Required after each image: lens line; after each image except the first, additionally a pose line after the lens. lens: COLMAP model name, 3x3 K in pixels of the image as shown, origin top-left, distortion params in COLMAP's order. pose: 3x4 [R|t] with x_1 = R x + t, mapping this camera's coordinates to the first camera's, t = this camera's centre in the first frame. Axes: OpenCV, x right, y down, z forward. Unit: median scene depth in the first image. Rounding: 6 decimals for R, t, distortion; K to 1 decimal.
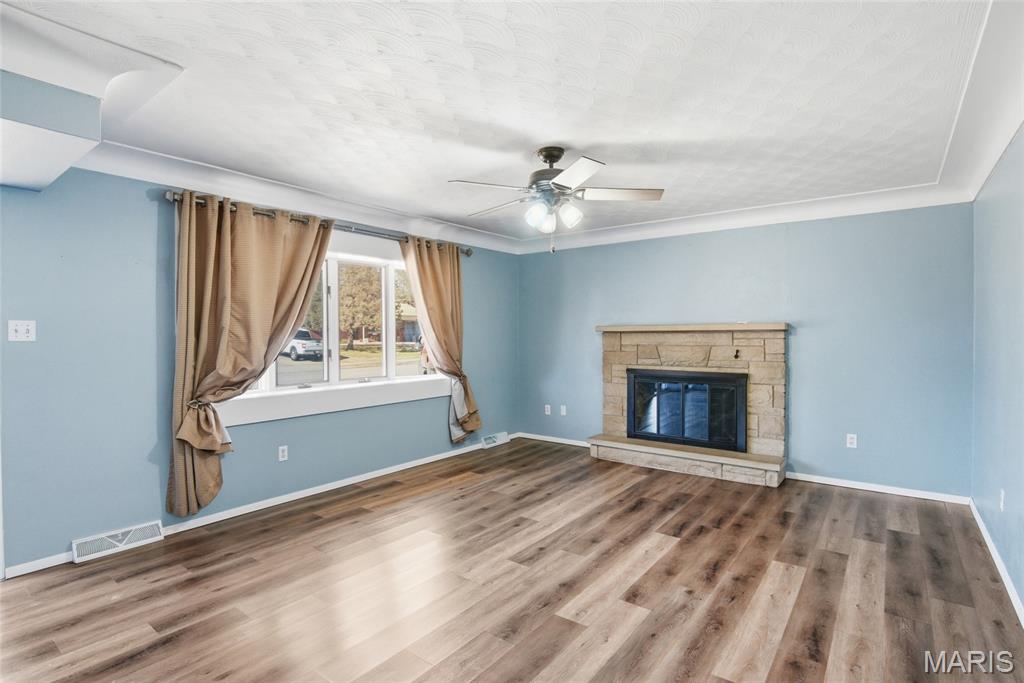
lens RADIAL K [[503.0, 0, 506.4], [0, 503.0, 335.4], [0, 0, 1]] dist [-0.018427, -0.001949]
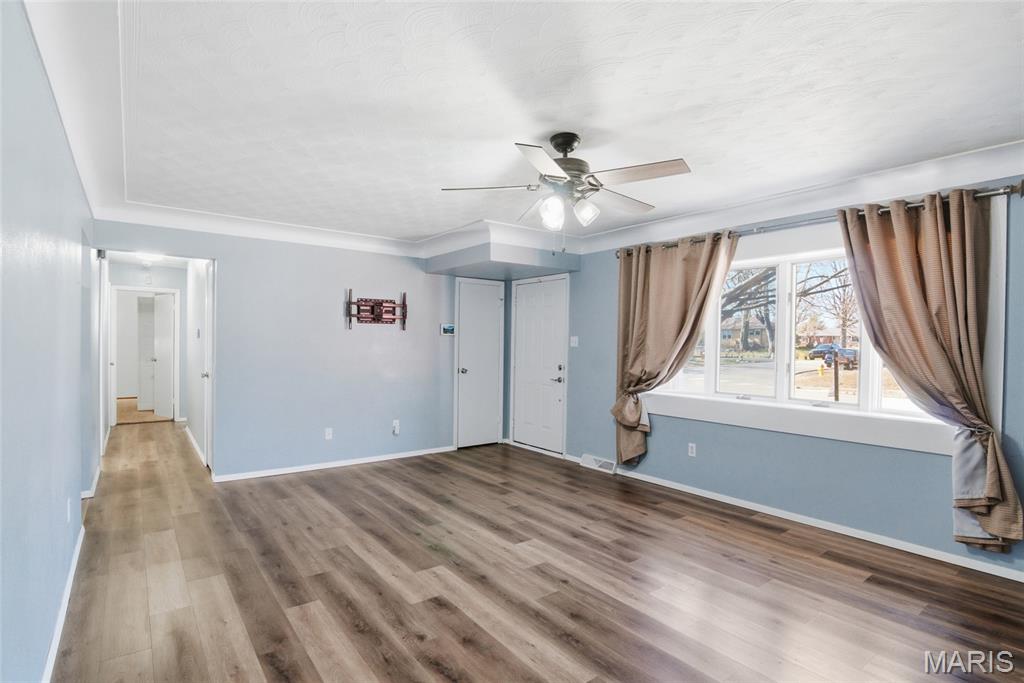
lens RADIAL K [[503.0, 0, 504.8], [0, 503.0, 348.4], [0, 0, 1]] dist [-0.018427, -0.001949]
pose [[-0.266667, 0.010295, -0.963734, 0.936797], [-0.013848, 0.999799, 0.014512, -0.005880], [0.963689, 0.017216, -0.266471, 1.096207]]
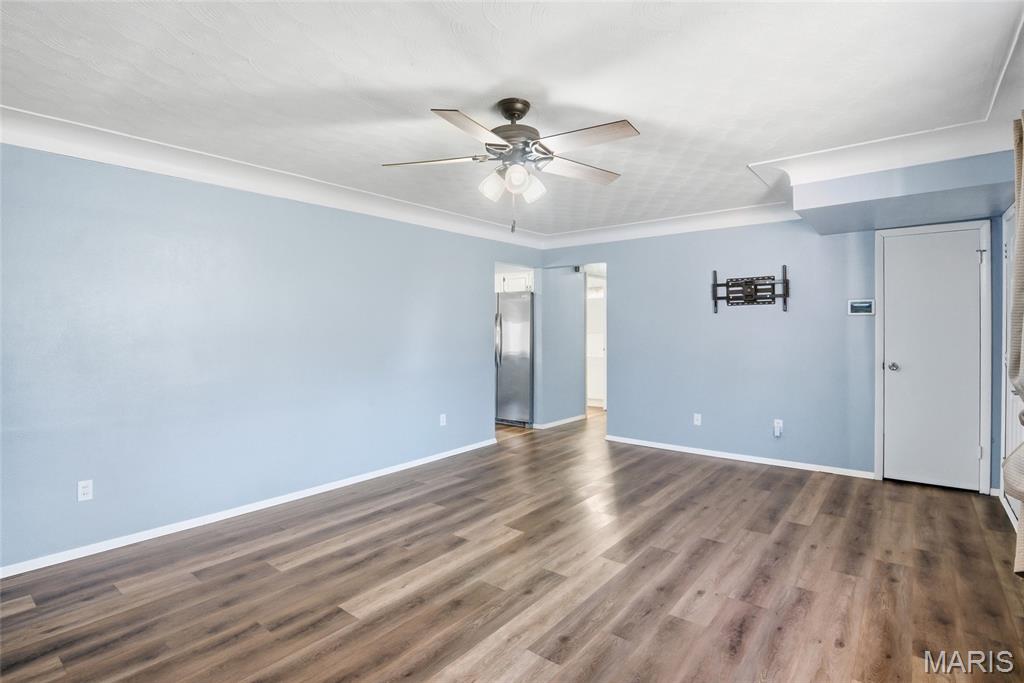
lens RADIAL K [[503.0, 0, 509.1], [0, 503.0, 331.6], [0, 0, 1]] dist [-0.018427, -0.001949]
pose [[-0.999810, 0.008456, 0.017559, 0.080922], [0.008679, 0.999882, 0.012681, -0.005177], [-0.017450, 0.012831, -0.999765, 1.749593]]
